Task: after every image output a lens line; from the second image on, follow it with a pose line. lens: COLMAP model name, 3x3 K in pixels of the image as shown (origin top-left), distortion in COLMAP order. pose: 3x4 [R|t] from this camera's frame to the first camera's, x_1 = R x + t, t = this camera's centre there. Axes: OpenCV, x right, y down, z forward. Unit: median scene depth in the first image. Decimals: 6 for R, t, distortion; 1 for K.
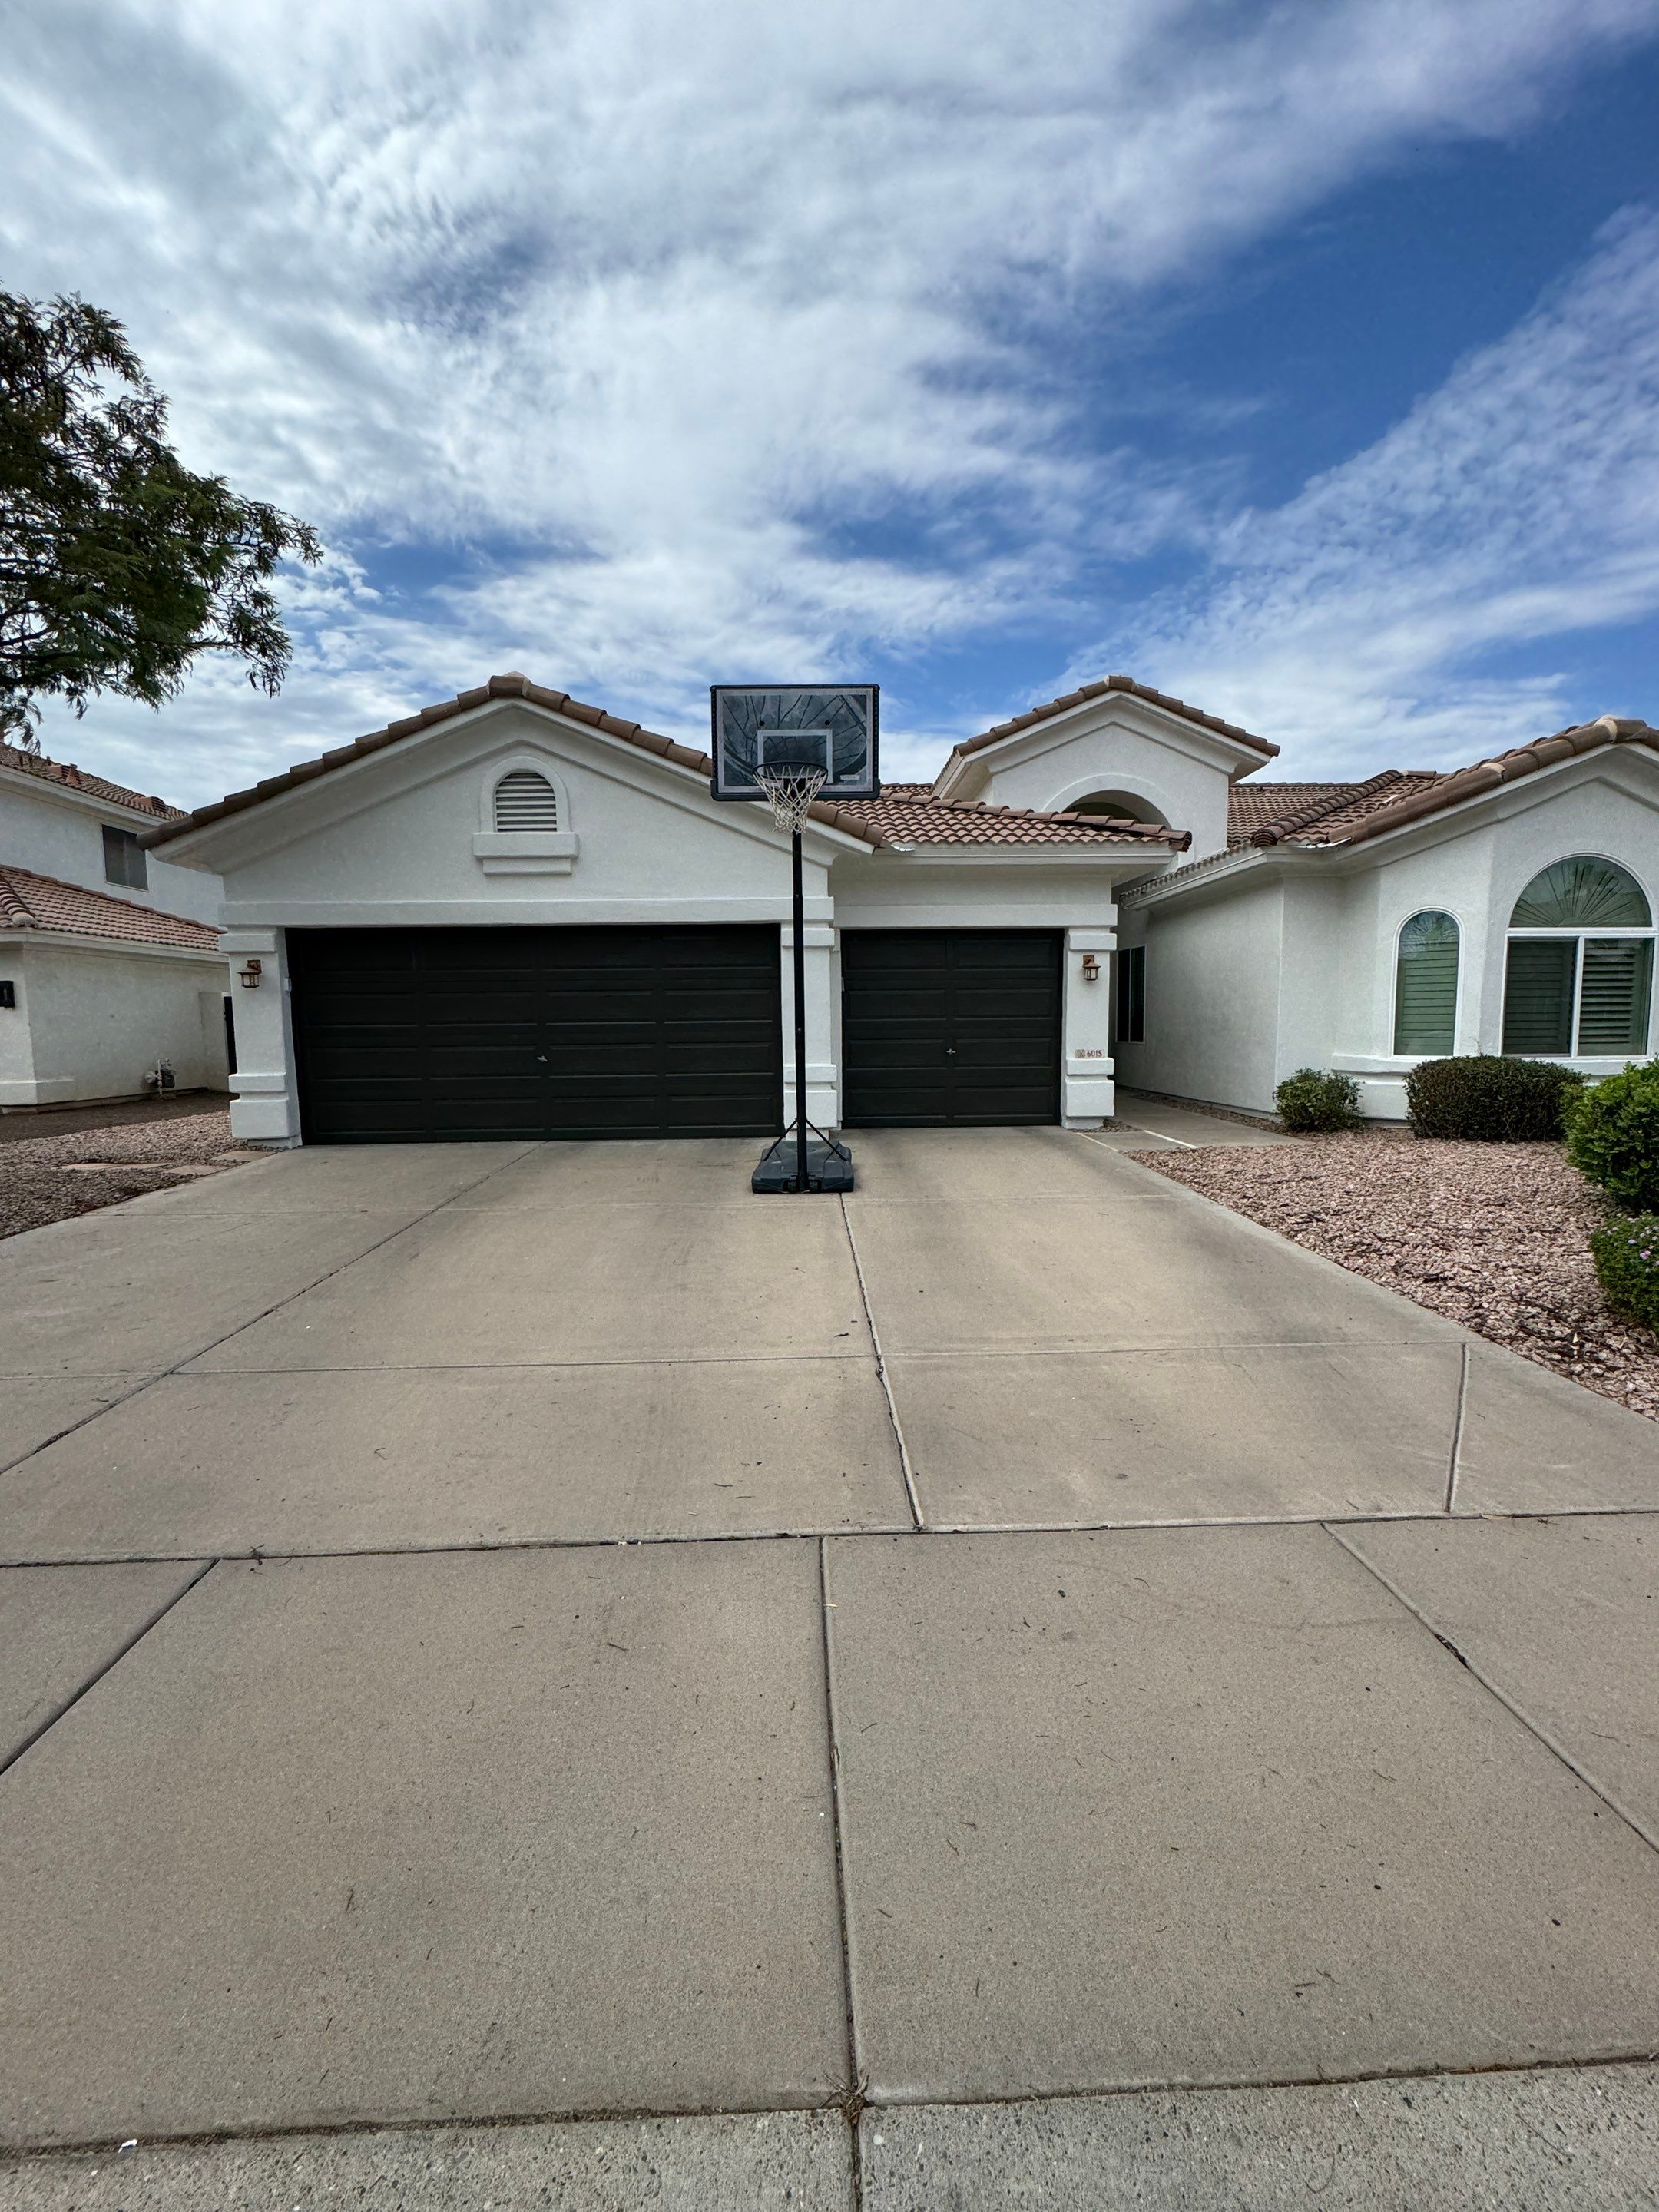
lens RADIAL K [[904.5, 0, 801.4], [0, 904.5, 1100.5], [0, 0, 1]] dist [0.000217, -0.000076]
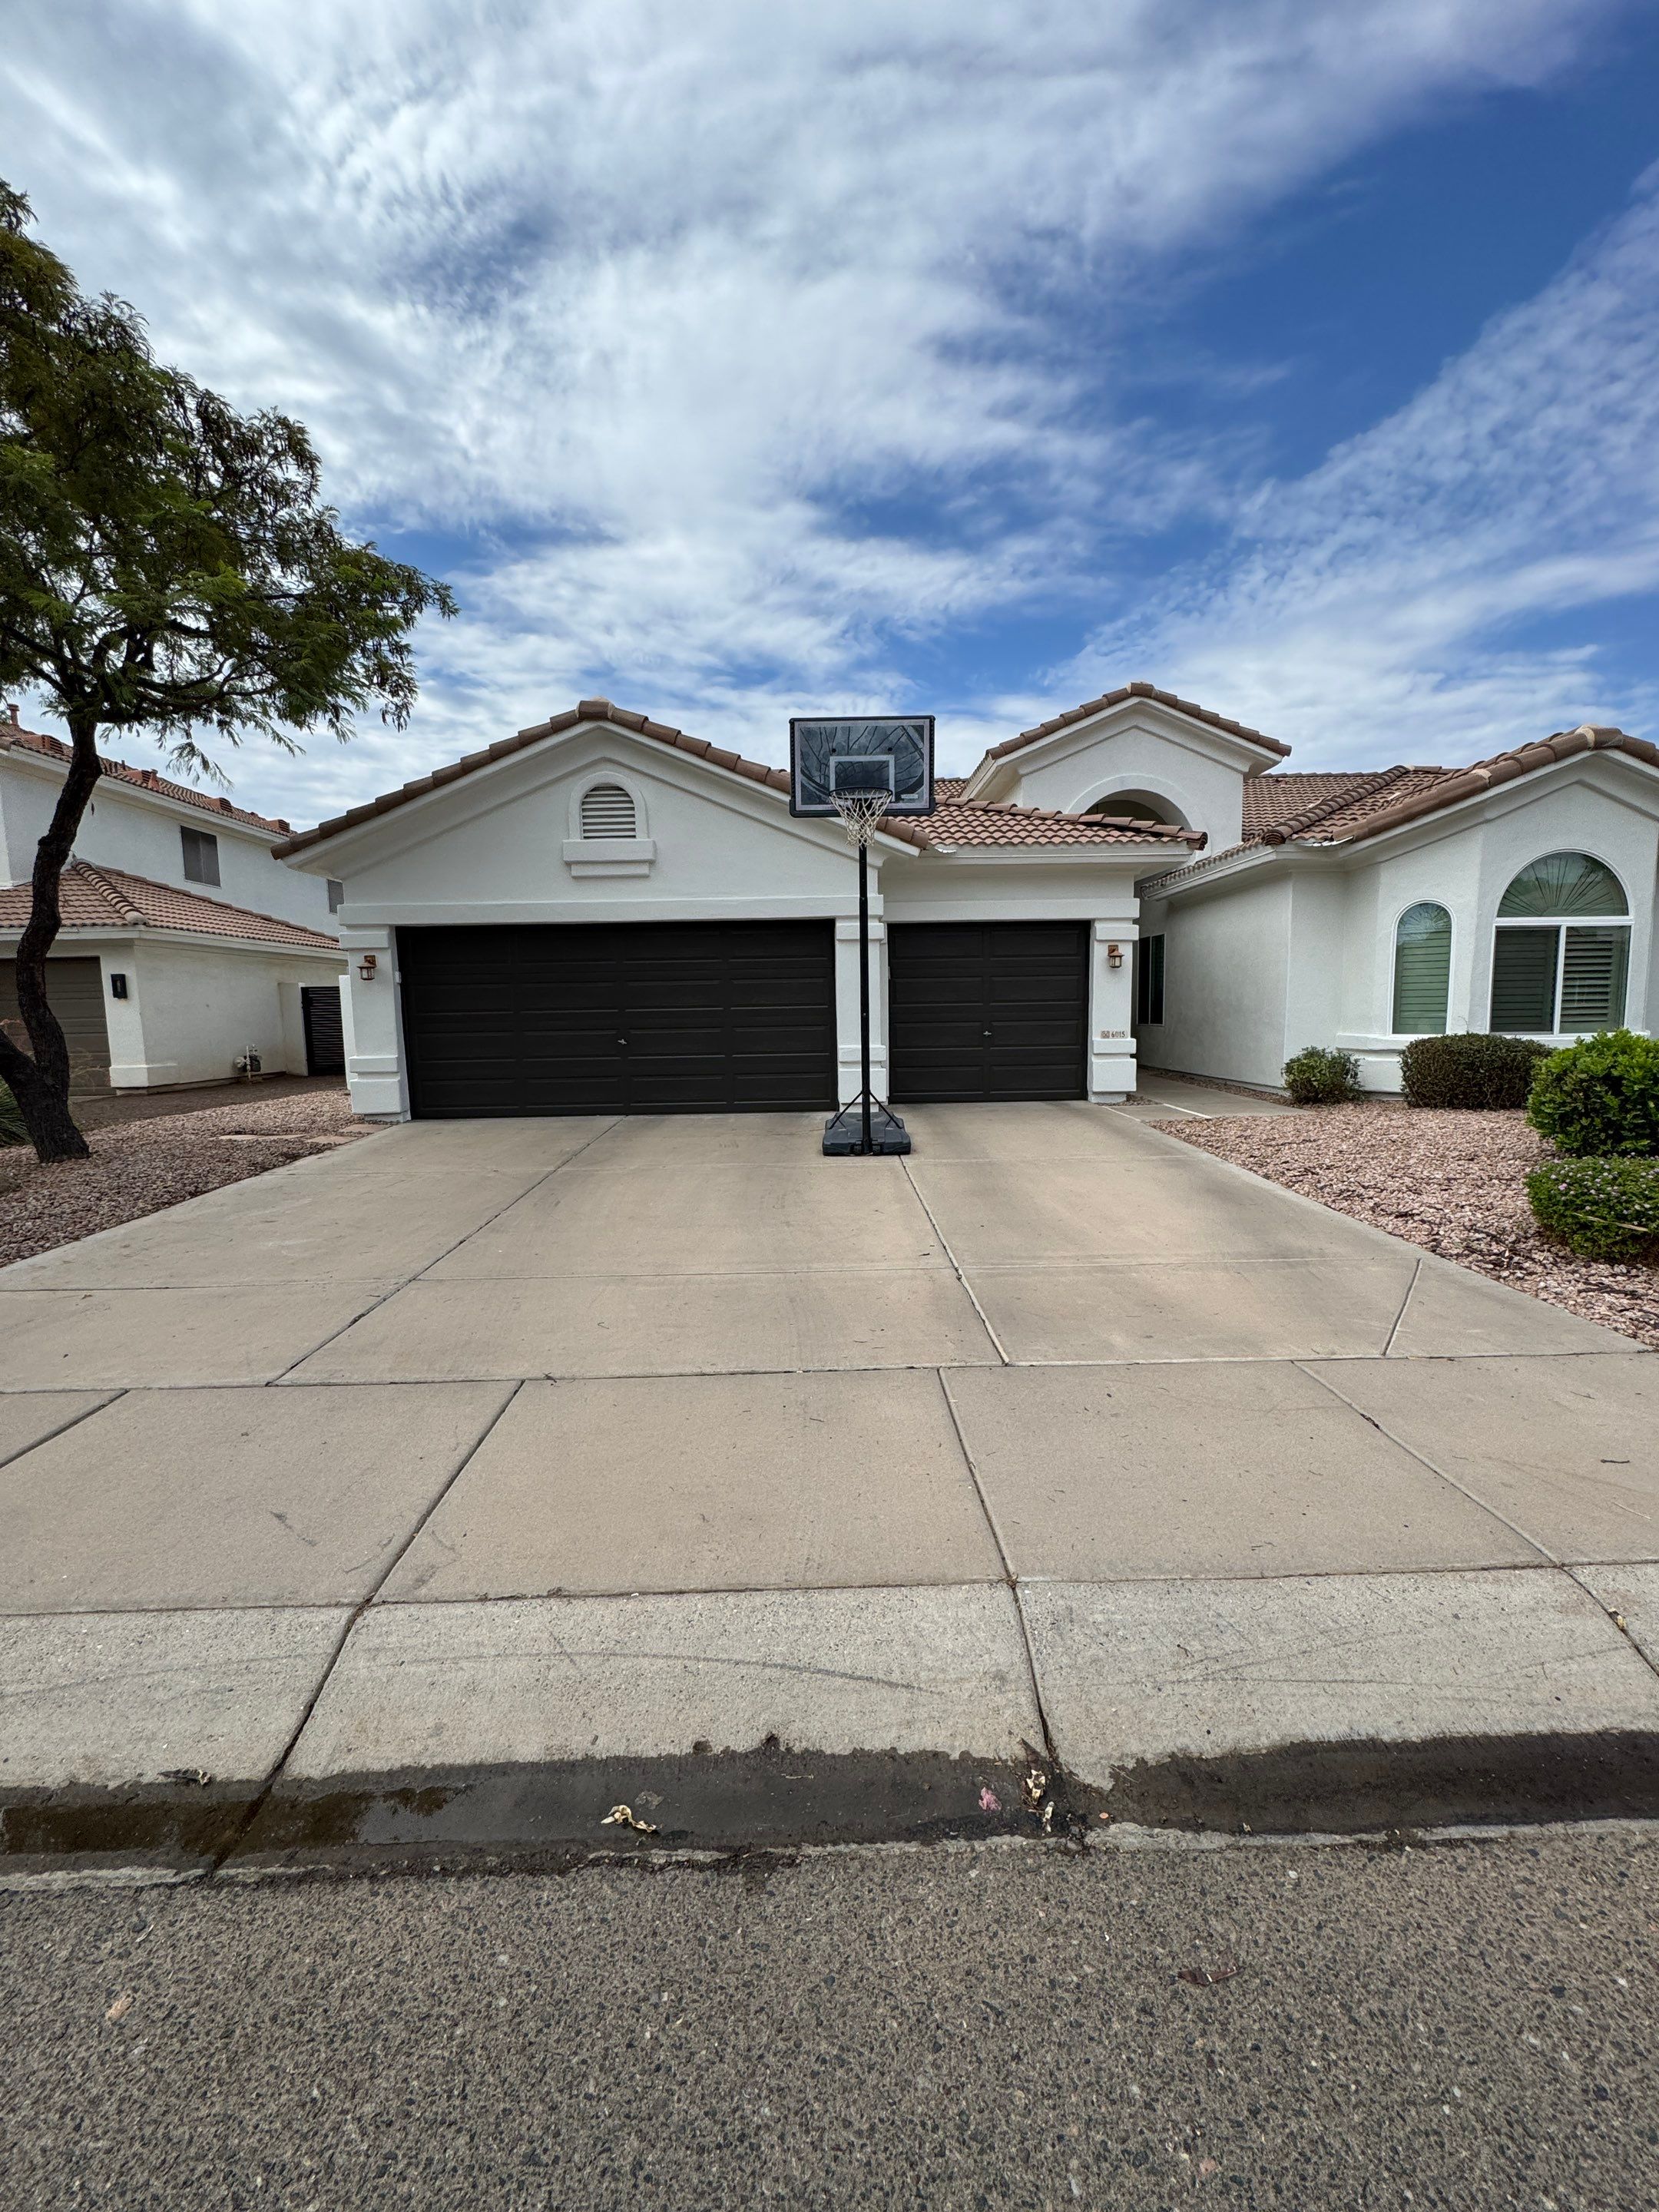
lens RADIAL K [[904.5, 0, 801.4], [0, 904.5, 1100.5], [0, 0, 1]] dist [0.000217, -0.000076]
pose [[0.999832, -0.004743, -0.017701, -0.045733], [0.005039, 0.999847, 0.016750, 0.009163], [0.017619, -0.016837, 0.999703, -0.117047]]
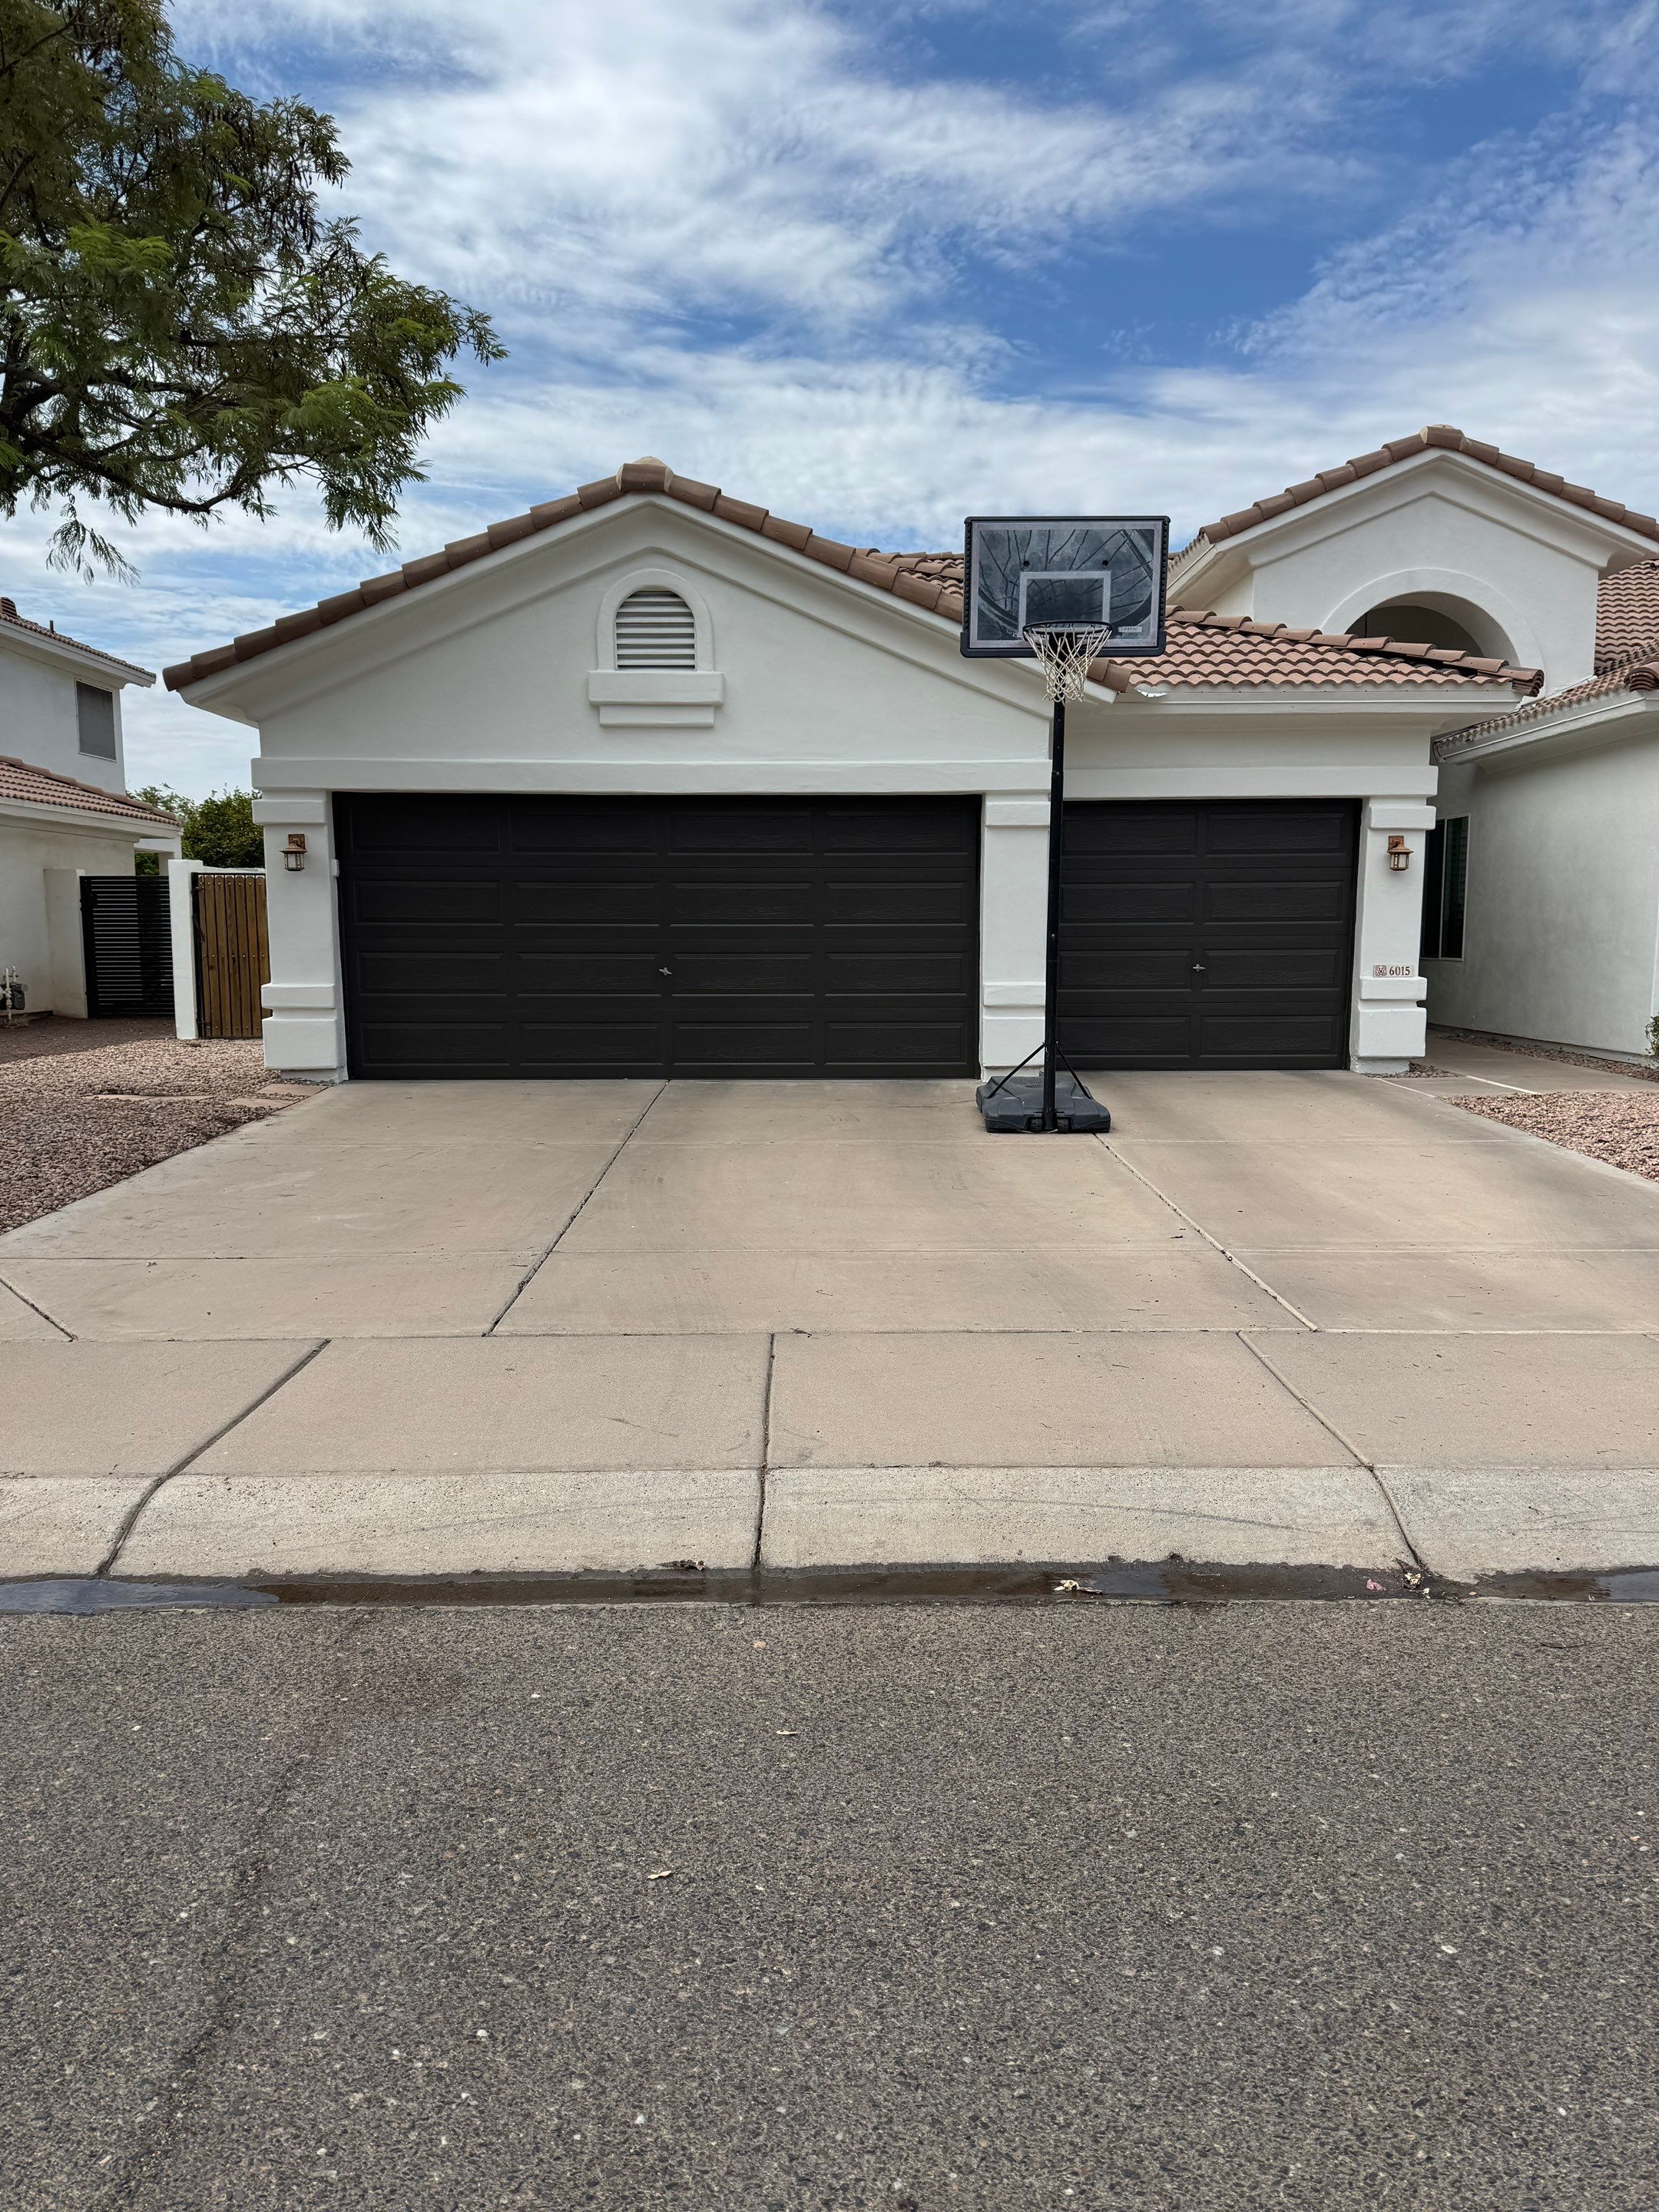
lens RADIAL K [[1597.7, 0, 788.7], [0, 1597.7, 1106.5], [0, 0, 1]] dist [0.063251, -0.082801]
pose [[0.999713, 0.012833, -0.020227, -0.154386], [-0.012274, 0.999546, 0.027521, 0.030506], [0.020571, -0.027265, 0.999417, -0.340984]]
